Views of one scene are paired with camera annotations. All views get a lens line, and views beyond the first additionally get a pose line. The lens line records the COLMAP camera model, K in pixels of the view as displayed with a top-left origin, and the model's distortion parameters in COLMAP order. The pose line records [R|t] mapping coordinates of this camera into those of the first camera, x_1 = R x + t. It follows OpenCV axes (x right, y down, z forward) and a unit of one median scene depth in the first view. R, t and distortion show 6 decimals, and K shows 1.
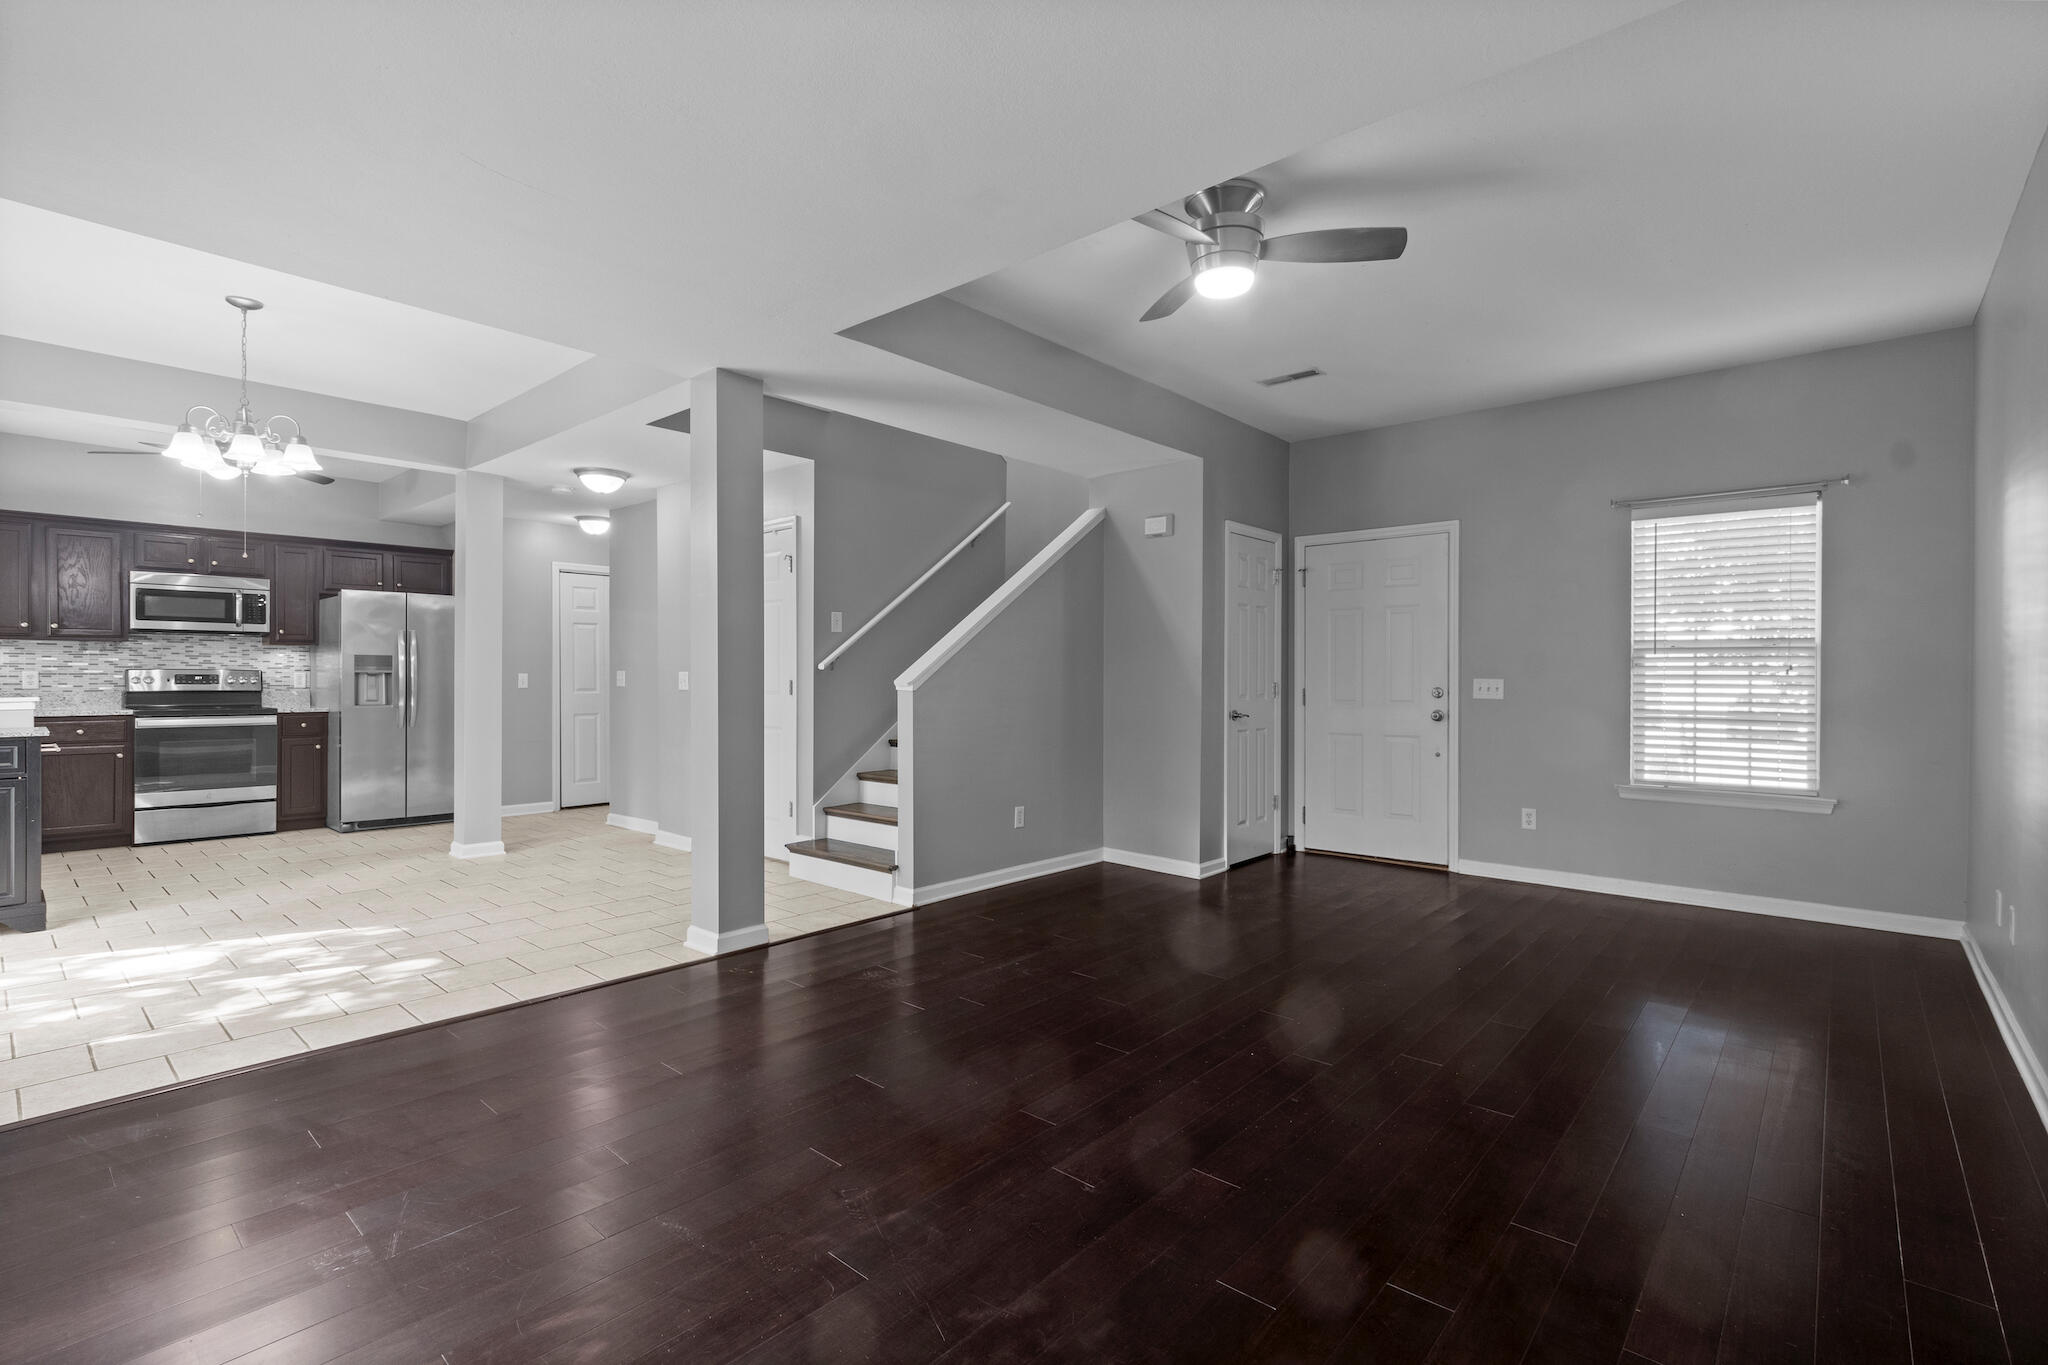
lens RADIAL K [[927.0, 0, 1040.2], [0, 927.0, 682.7], [0, 0, 1]] dist [-0.001110, -0.000031]
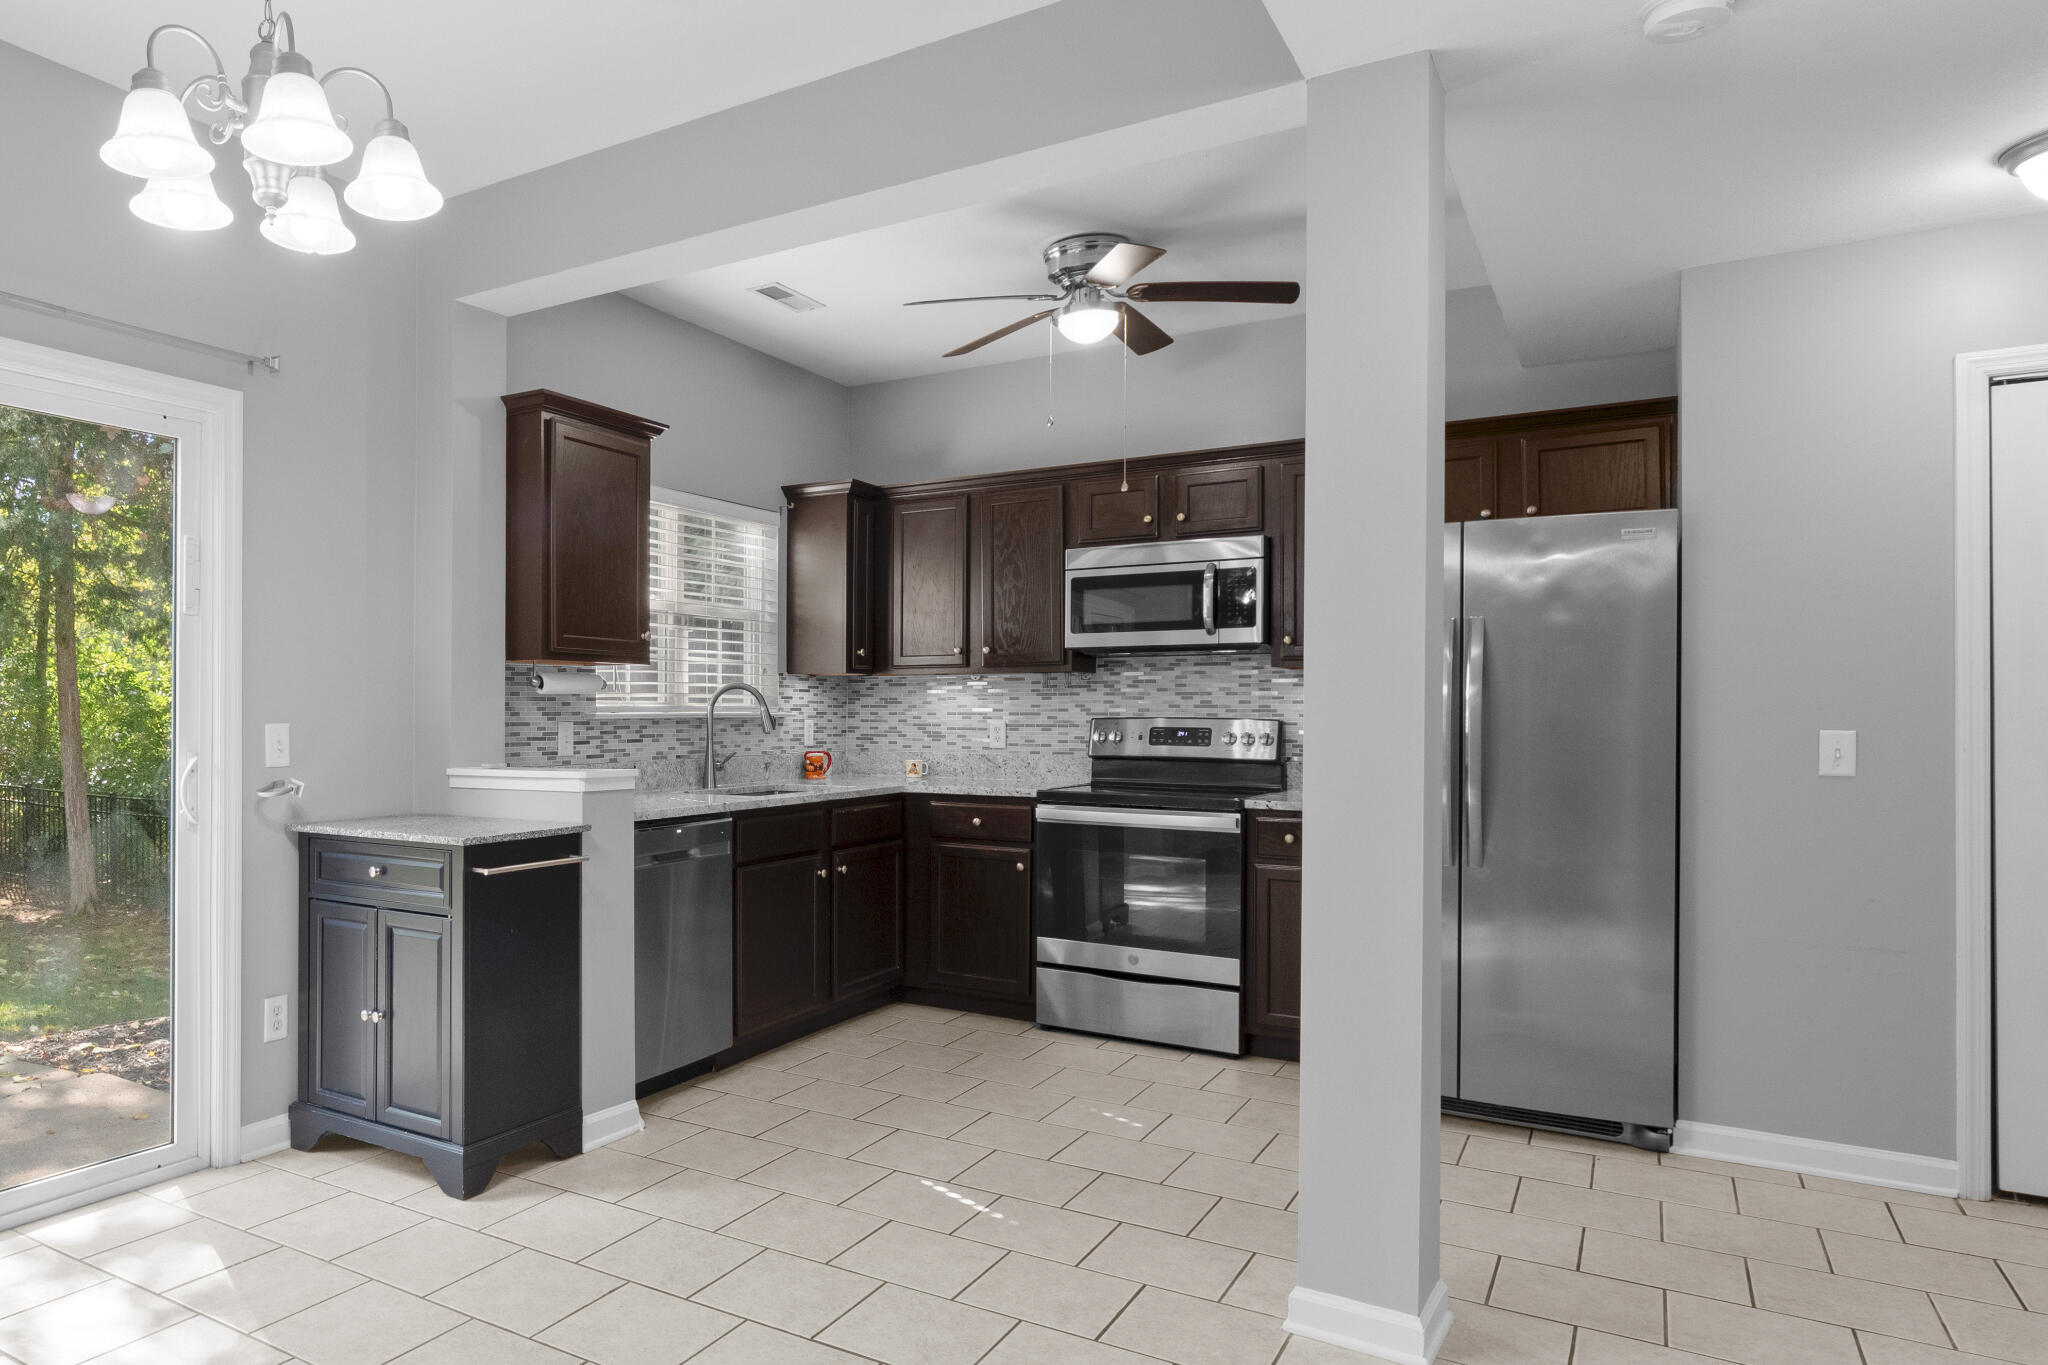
lens RADIAL K [[1289.8, 0, 748.4], [0, 1289.8, 721.5], [0, 0, 1]] dist [0.002122, 0.000627]
pose [[0.121286, 0.002646, -0.992614, -0.190220], [-0.009675, 0.999952, 0.001483, -0.011198], [0.992570, 0.009423, 0.121306, 0.666441]]
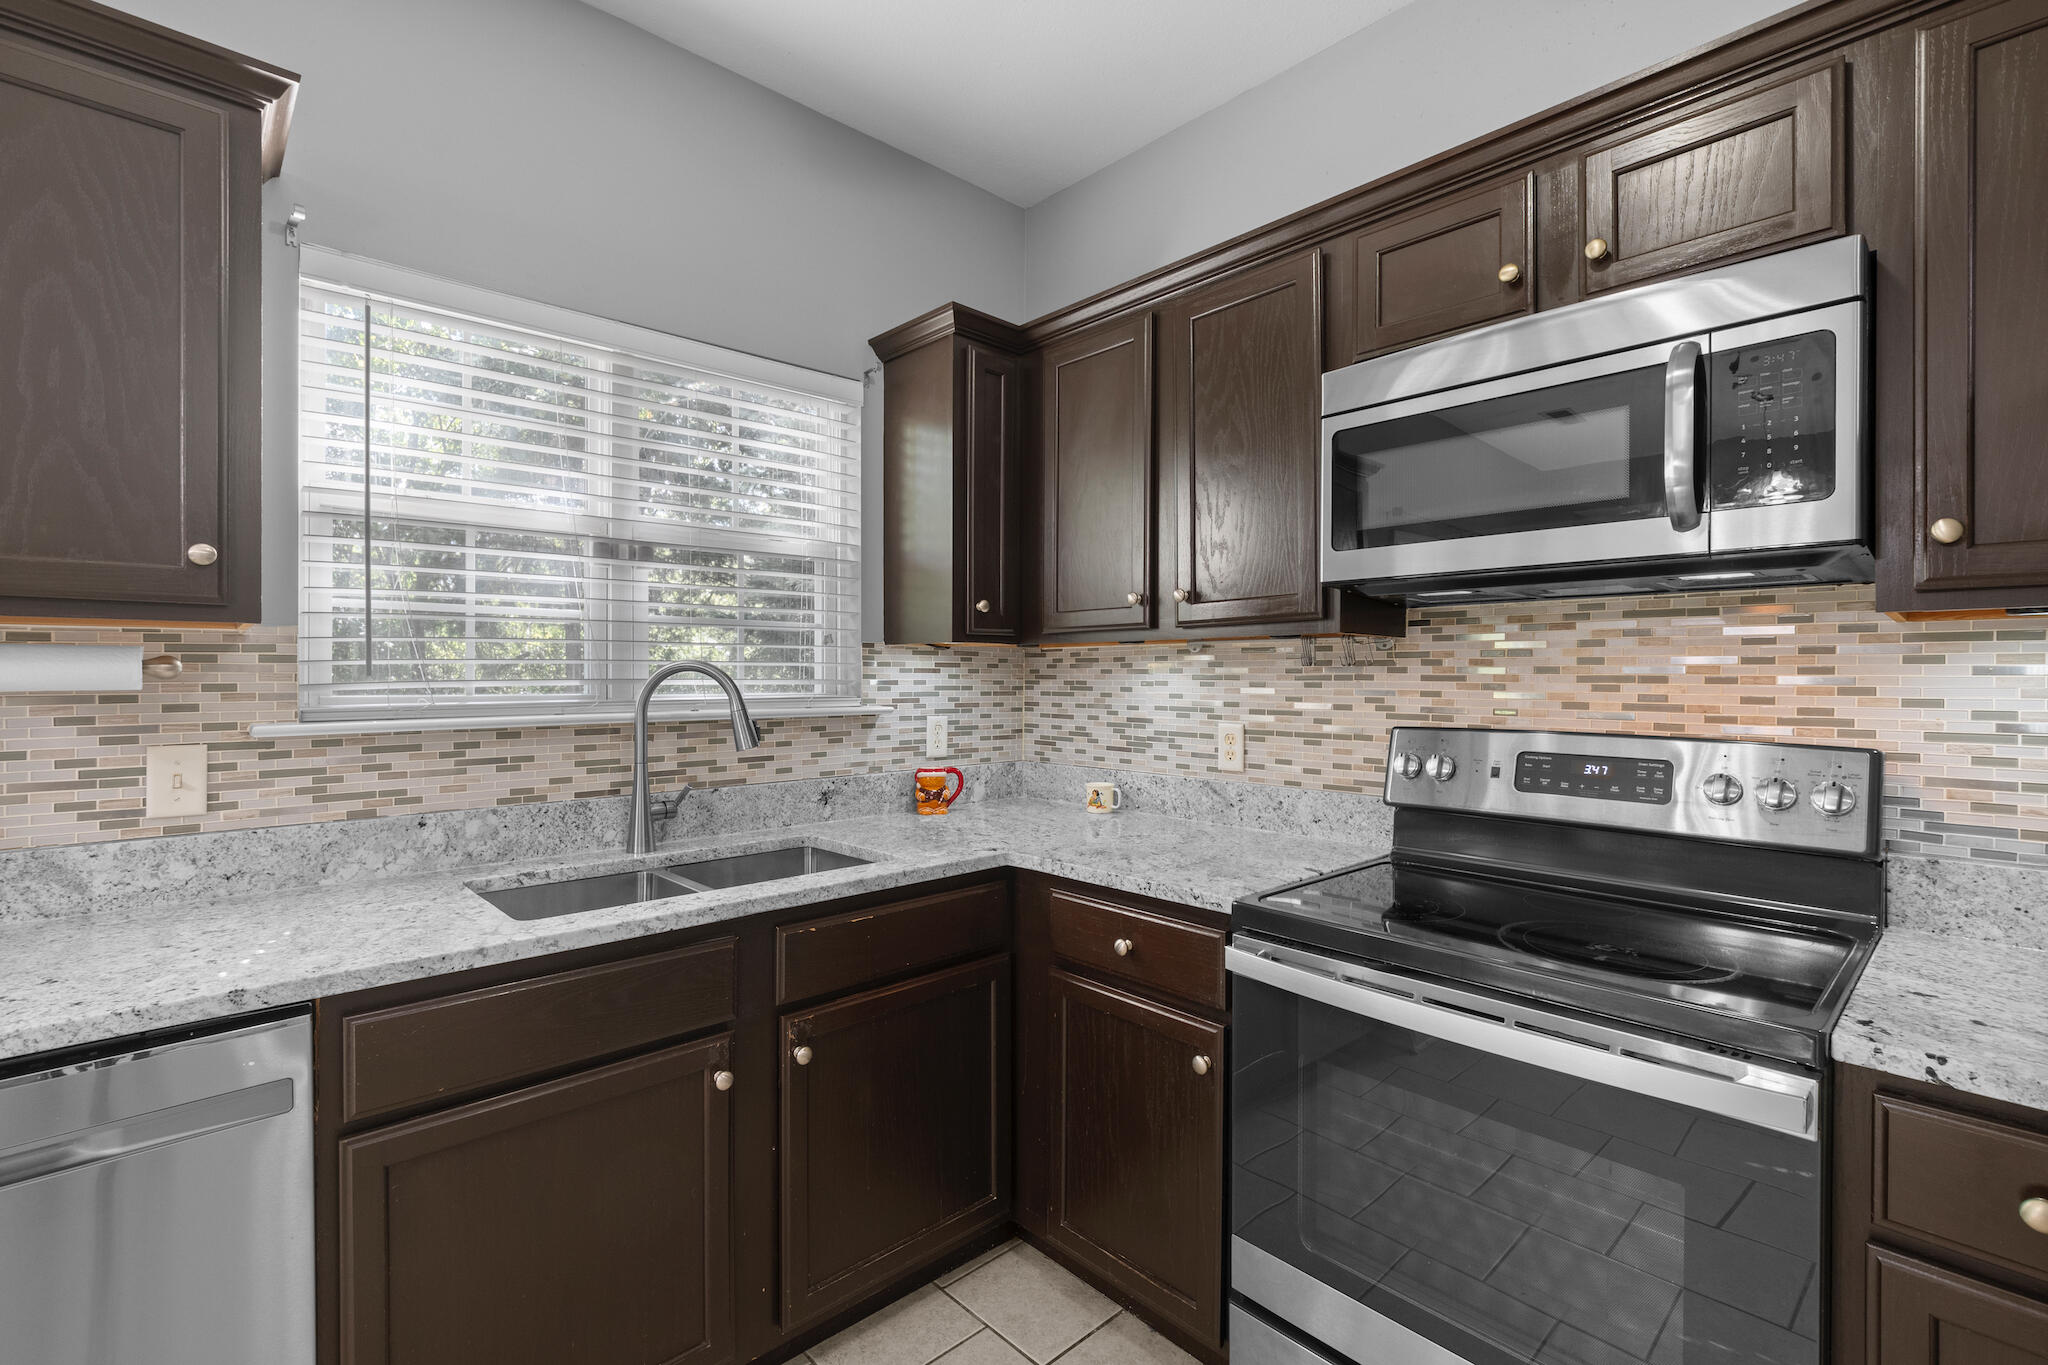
lens RADIAL K [[901.1, 0, 1027.4], [0, 901.1, 684.3], [0, 0, 1]] dist [-0.001334, -0.000517]
pose [[-0.094739, 0.005463, -0.995487, -0.671228], [-0.009912, 0.999930, 0.006431, -0.028135], [0.995453, 0.010477, -0.094678, 0.889434]]
